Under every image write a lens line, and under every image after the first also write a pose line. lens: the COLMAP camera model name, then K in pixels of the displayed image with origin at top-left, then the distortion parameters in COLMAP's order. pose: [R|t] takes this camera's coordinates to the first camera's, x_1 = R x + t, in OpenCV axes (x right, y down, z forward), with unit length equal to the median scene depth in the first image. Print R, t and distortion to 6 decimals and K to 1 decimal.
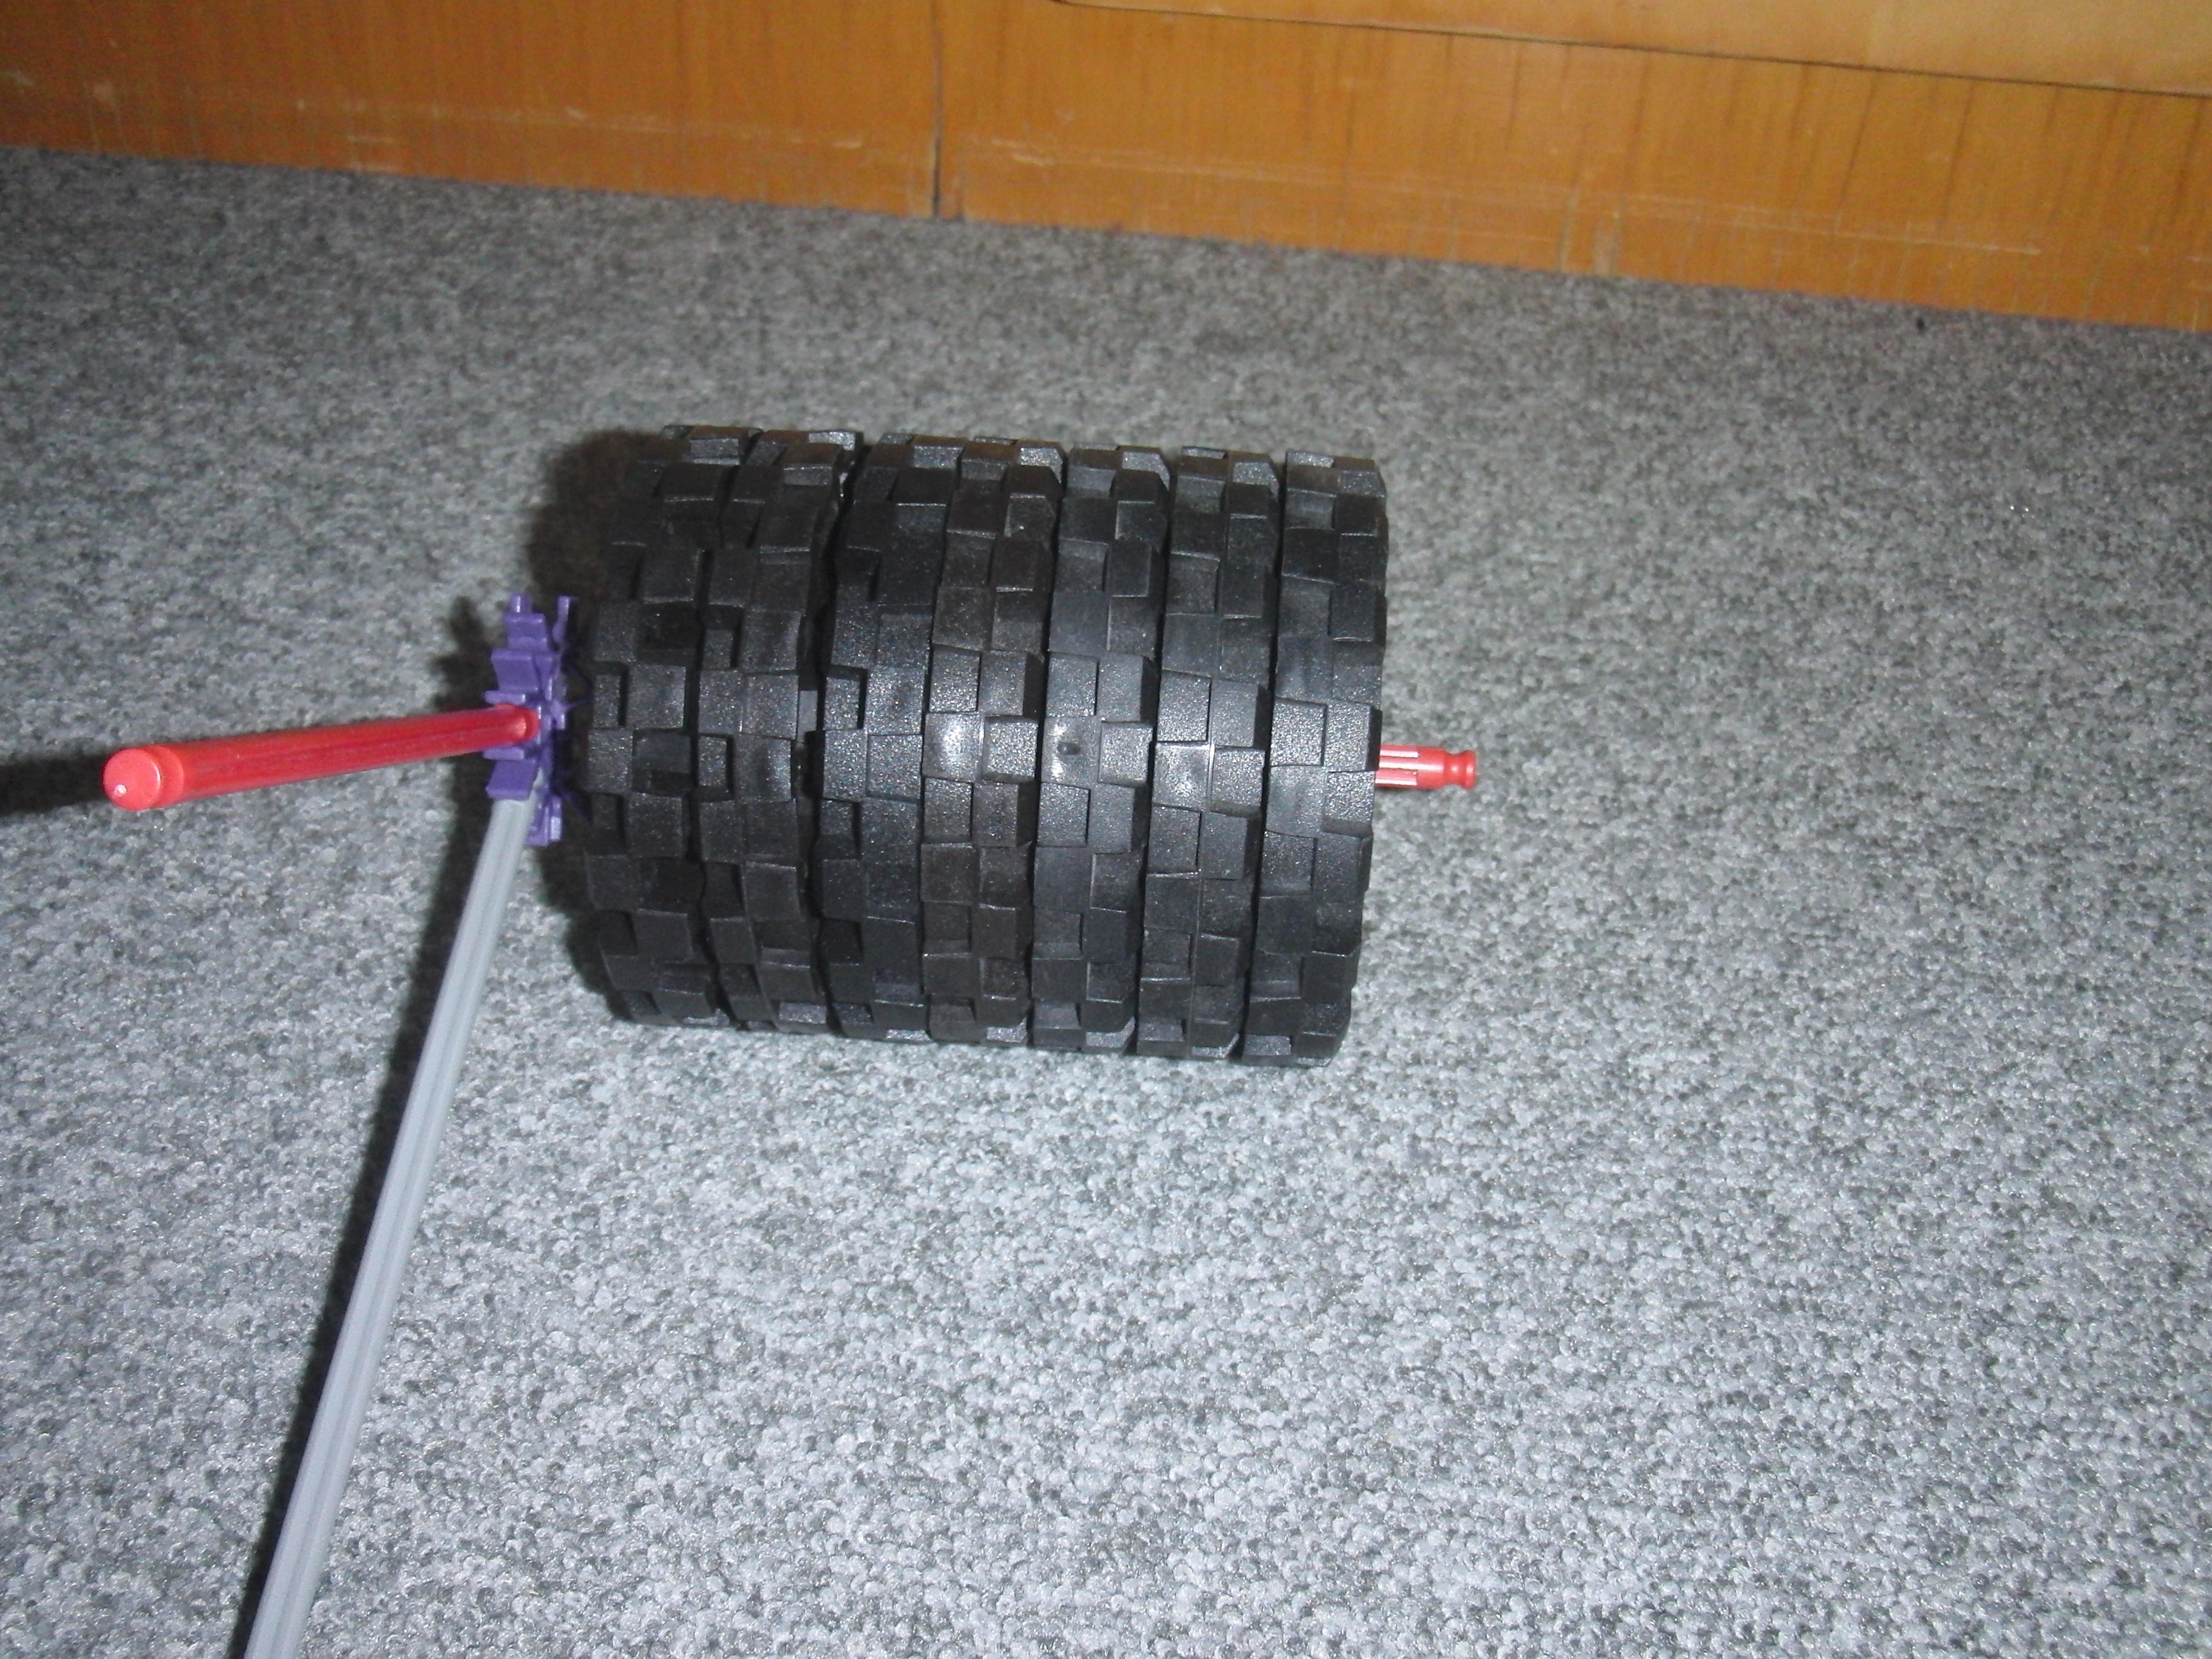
lens RADIAL K [[2571.2, 0, 1101.0], [0, 2571.2, 762.5], [0, 0, 1]] dist [-0.078998, 0.000000]
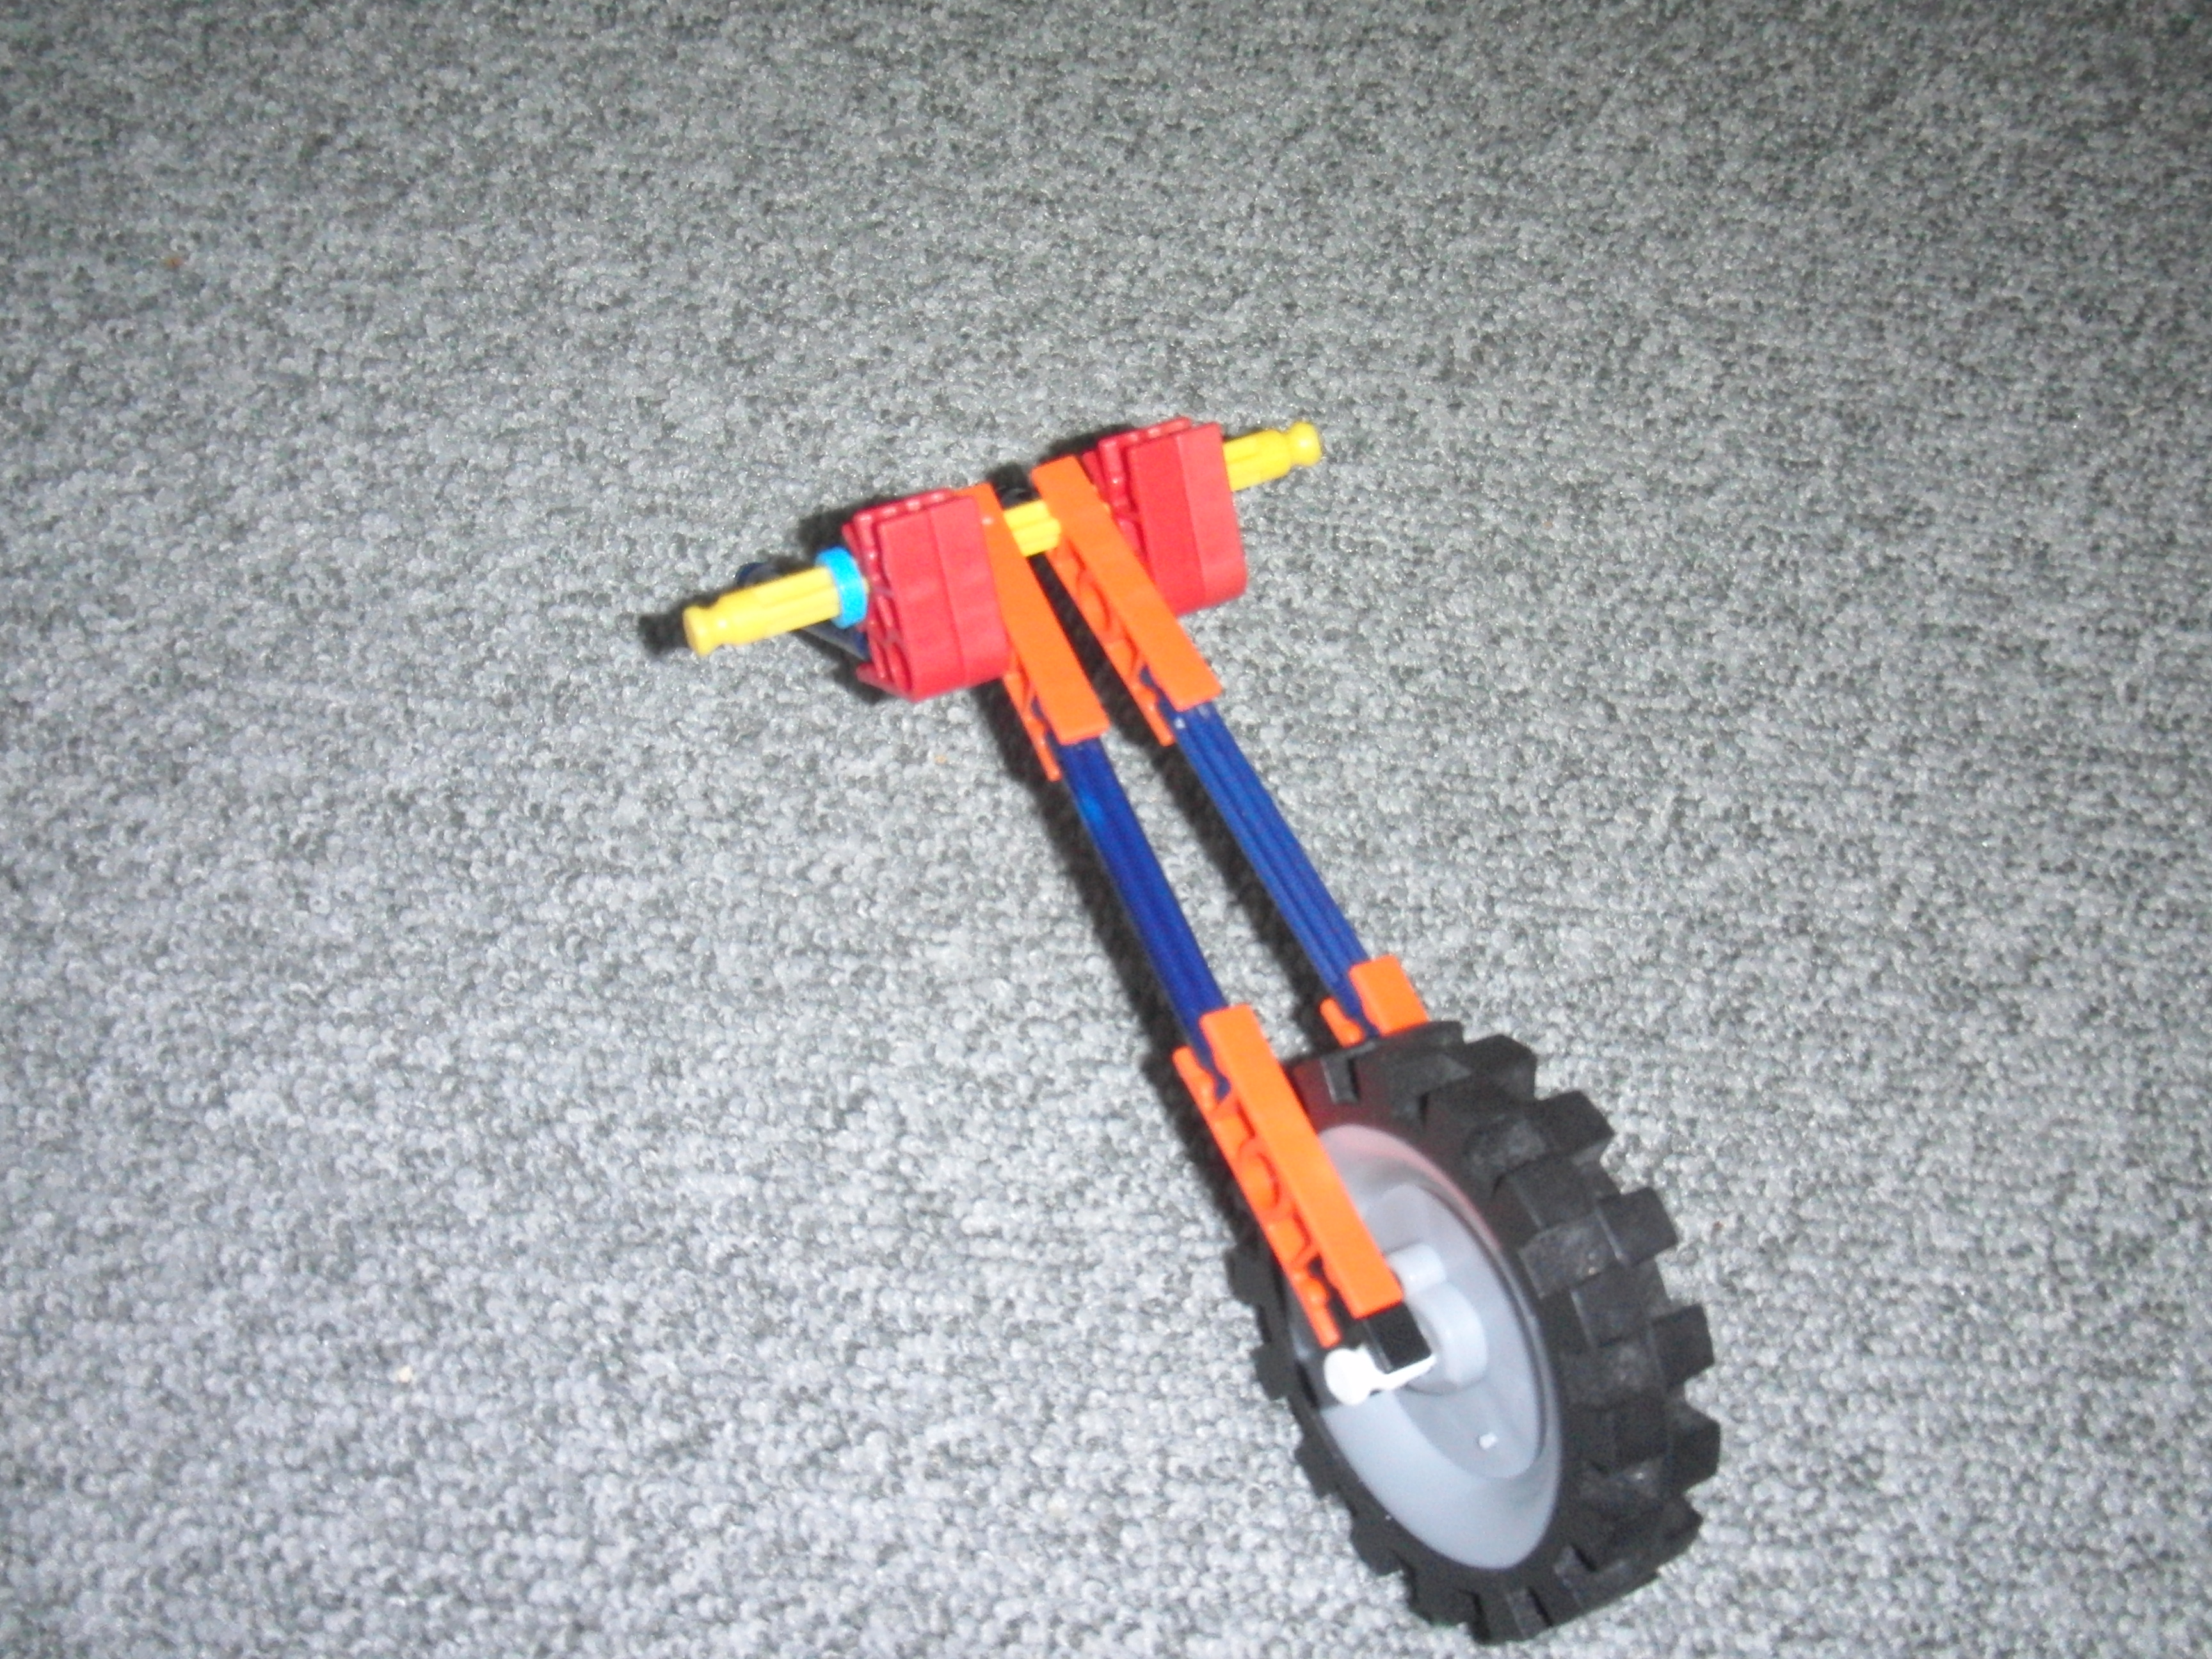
lens RADIAL K [[2571.2, 0, 1110.2], [0, 2571.2, 831.0], [0, 0, 1]] dist [-0.078998, 0.000000]
pose [[0.989546, -0.032805, 0.140436, 0.288925], [-0.012731, 0.950115, 0.311640, 0.009509], [-0.143654, -0.310170, 0.939765, -0.046425]]
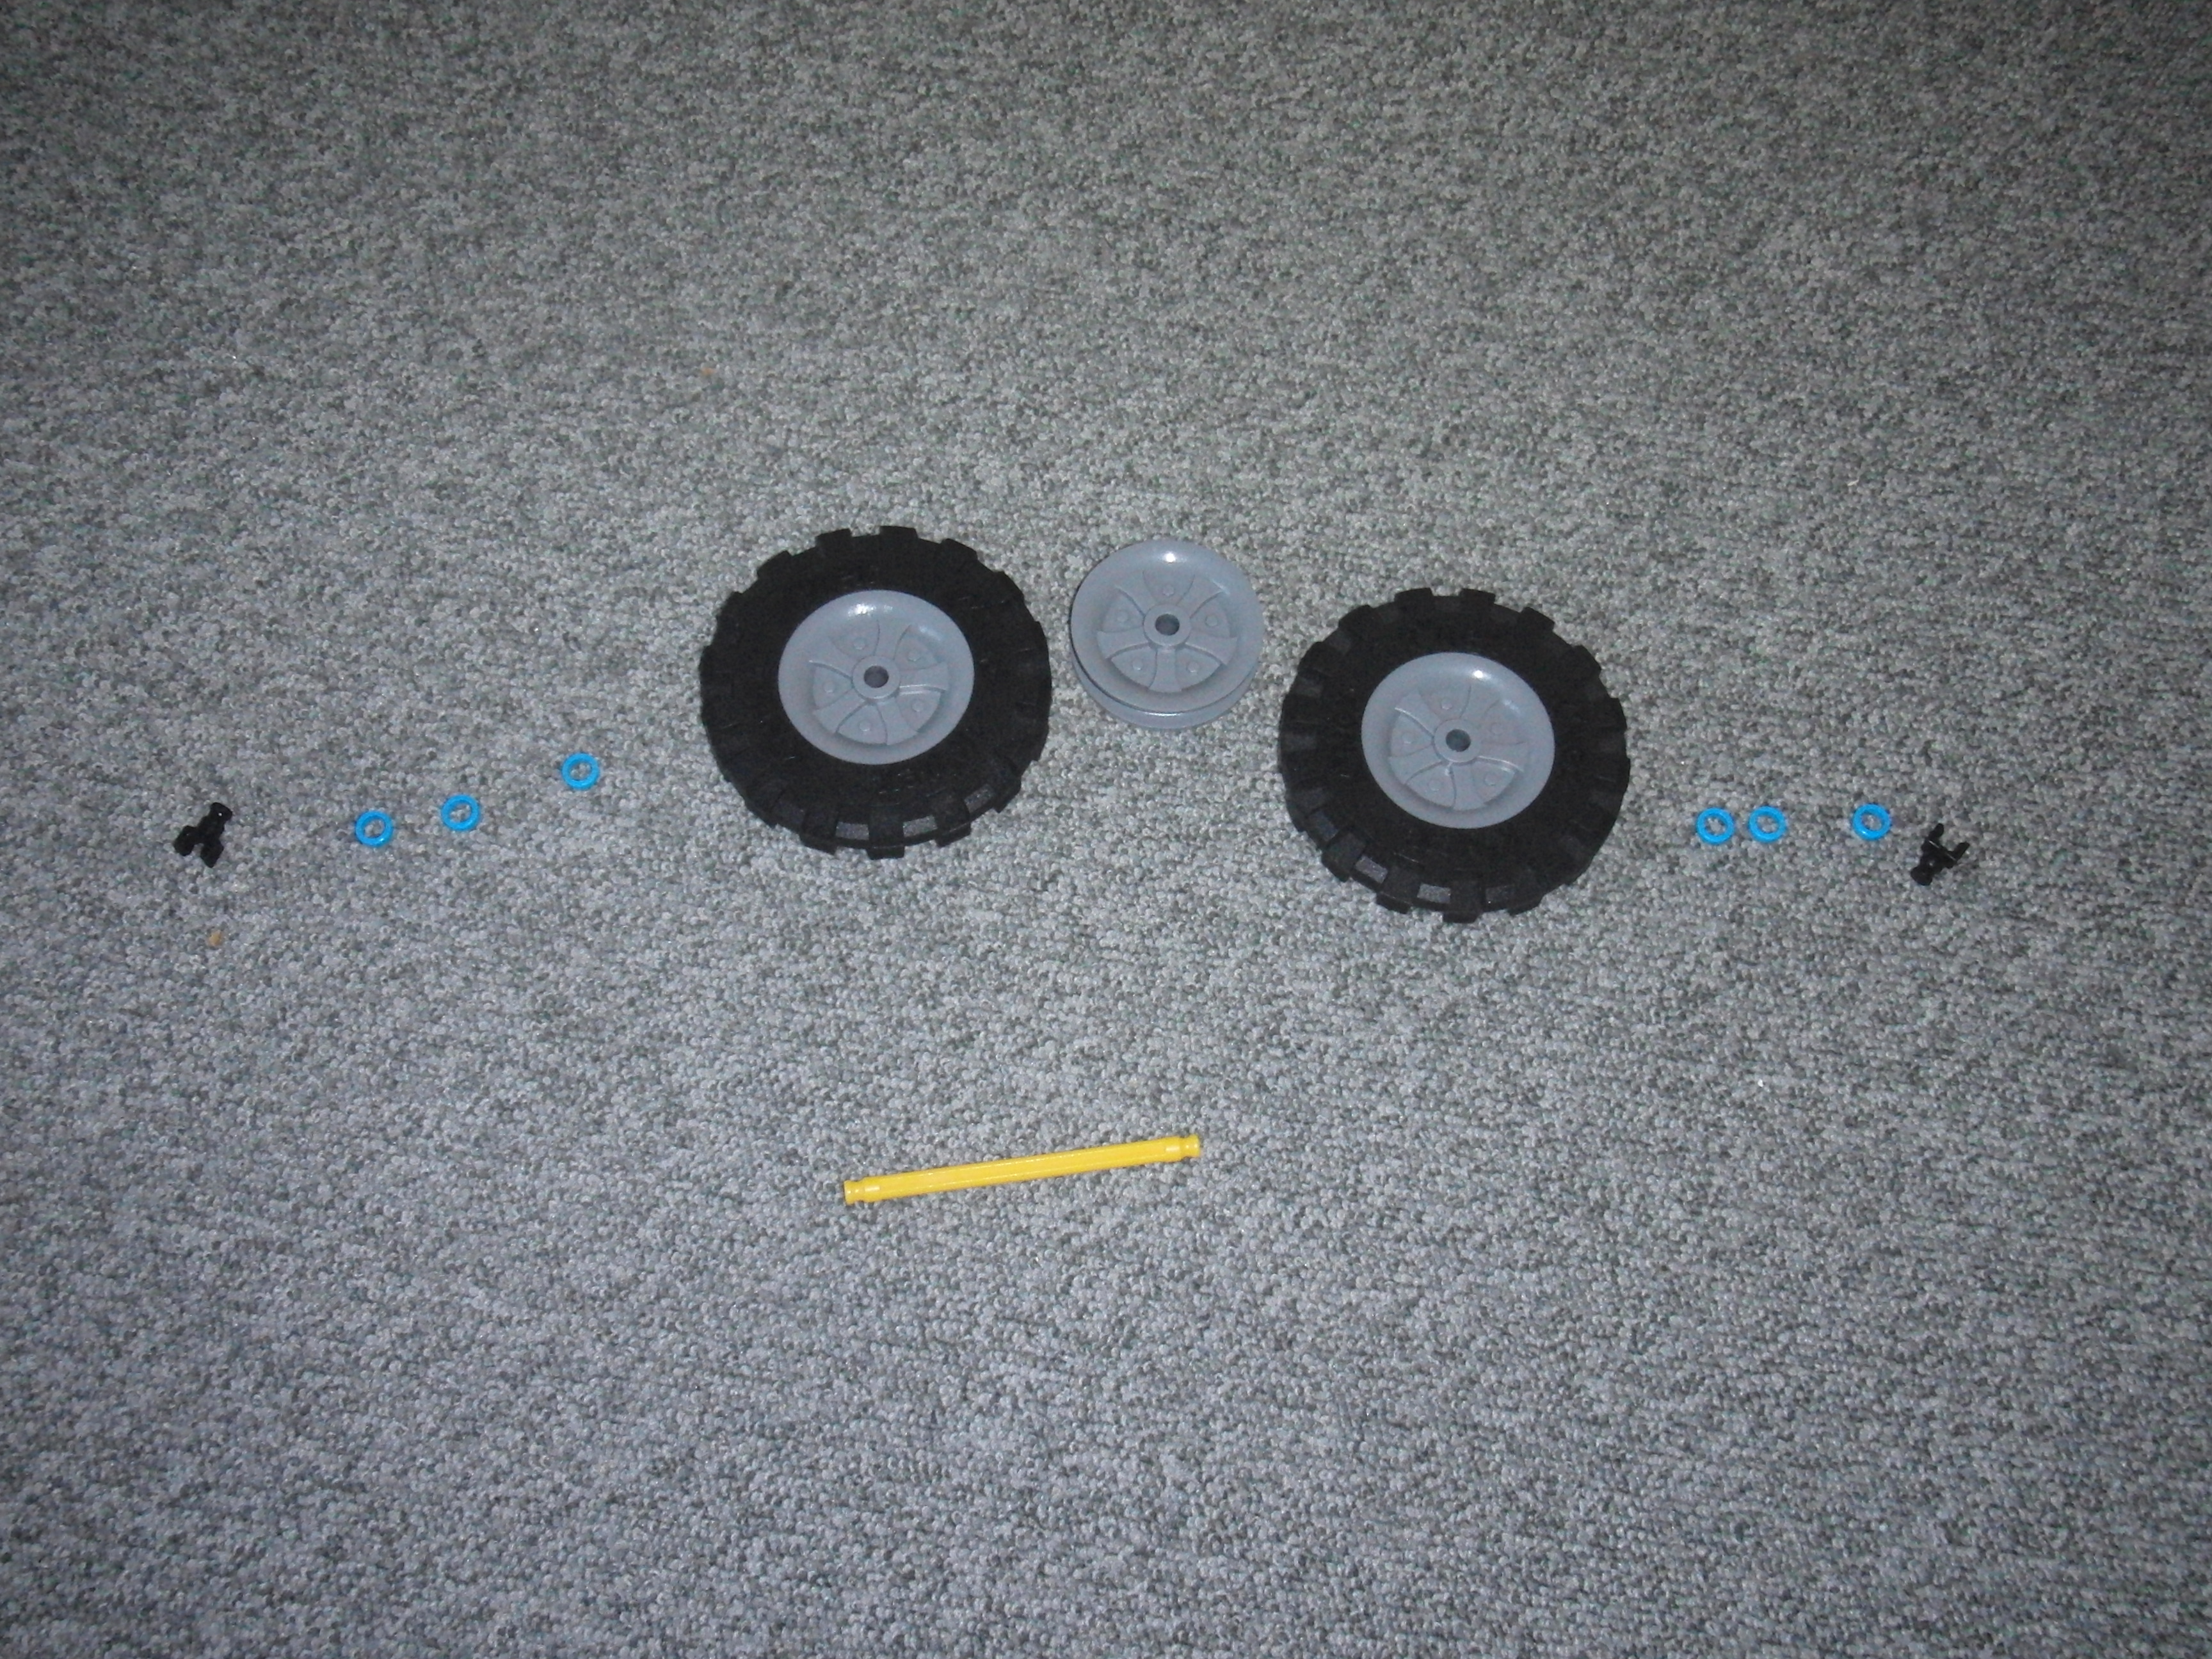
lens RADIAL K [[2571.2, 0, 1101.2], [0, 2571.2, 873.6], [0, 0, 1]] dist [-0.078998, 0.000000]
pose [[0.999975, 0.006056, -0.003580, 0.361363], [-0.003417, 0.862874, 0.505407, -0.517968], [0.006150, -0.505382, 0.862874, -0.756035]]
